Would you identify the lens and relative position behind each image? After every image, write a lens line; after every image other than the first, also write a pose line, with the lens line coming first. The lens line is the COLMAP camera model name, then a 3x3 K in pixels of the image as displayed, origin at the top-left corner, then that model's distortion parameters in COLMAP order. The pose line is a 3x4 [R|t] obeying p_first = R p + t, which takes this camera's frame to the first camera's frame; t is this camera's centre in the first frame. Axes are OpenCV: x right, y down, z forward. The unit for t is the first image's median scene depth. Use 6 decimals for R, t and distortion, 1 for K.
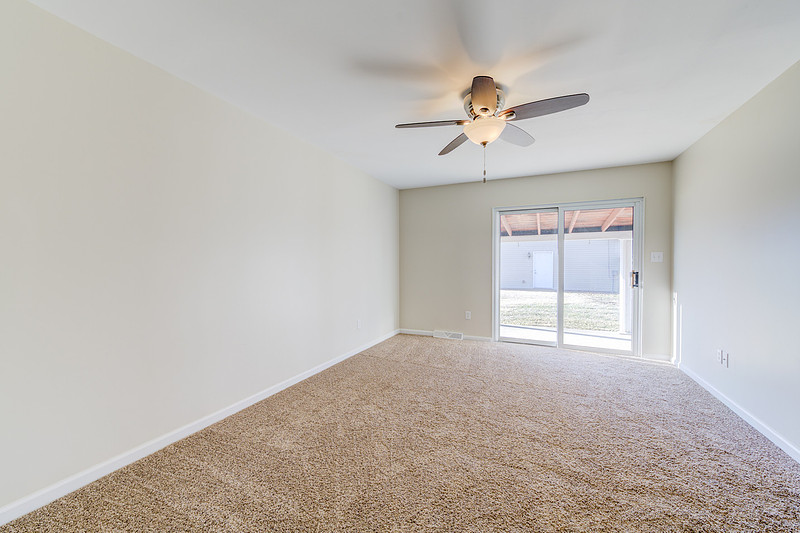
lens RADIAL K [[310.7, 0, 400.0], [0, 310.7, 266.5], [0, 0, 1]] dist [0.001090, -0.000017]
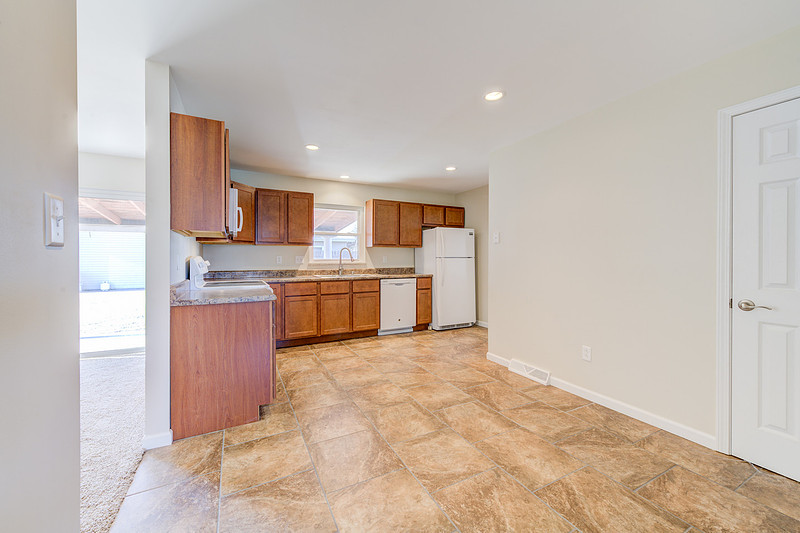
lens RADIAL K [[311.3, 0, 384.9], [0, 311.3, 259.5], [0, 0, 1]] dist [0.003169, -0.000018]
pose [[0.631804, -0.003435, 0.775120, 1.050837], [0.008349, 0.999962, -0.002374, 0.010069], [-0.775083, 0.007972, 0.631809, -0.605145]]
